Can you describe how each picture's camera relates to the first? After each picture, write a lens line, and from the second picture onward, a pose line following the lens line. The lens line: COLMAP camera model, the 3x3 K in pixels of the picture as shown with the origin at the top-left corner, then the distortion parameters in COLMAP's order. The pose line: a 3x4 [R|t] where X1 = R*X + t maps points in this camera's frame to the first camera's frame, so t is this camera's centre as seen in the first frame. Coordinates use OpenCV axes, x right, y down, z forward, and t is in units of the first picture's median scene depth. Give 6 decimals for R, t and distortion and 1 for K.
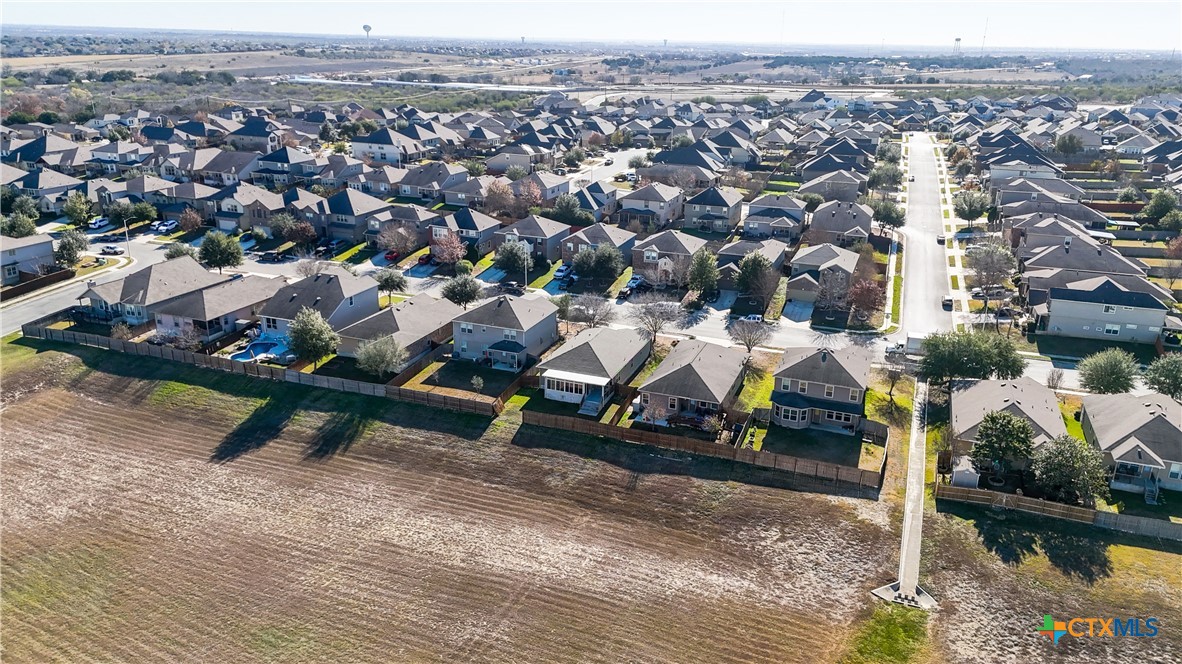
lens RADIAL K [[868.3, 0, 597.3], [0, 868.3, 332.9], [0, 0, 1]] dist [0.077520, -0.076348]
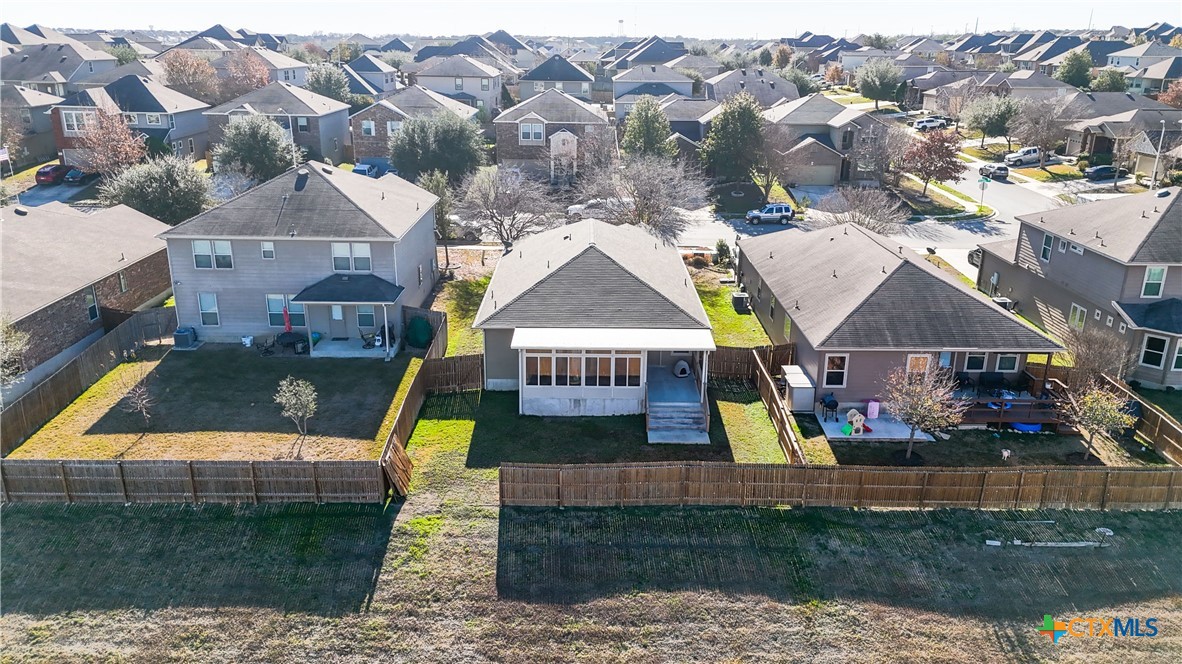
lens RADIAL K [[868.3, 0, 597.3], [0, 868.3, 332.9], [0, 0, 1]] dist [0.077520, -0.076348]
pose [[0.933225, -0.124383, 0.337075, -0.130332], [0.123370, 0.992058, 0.024514, 0.036299], [-0.337447, 0.018708, 0.941159, 0.623645]]
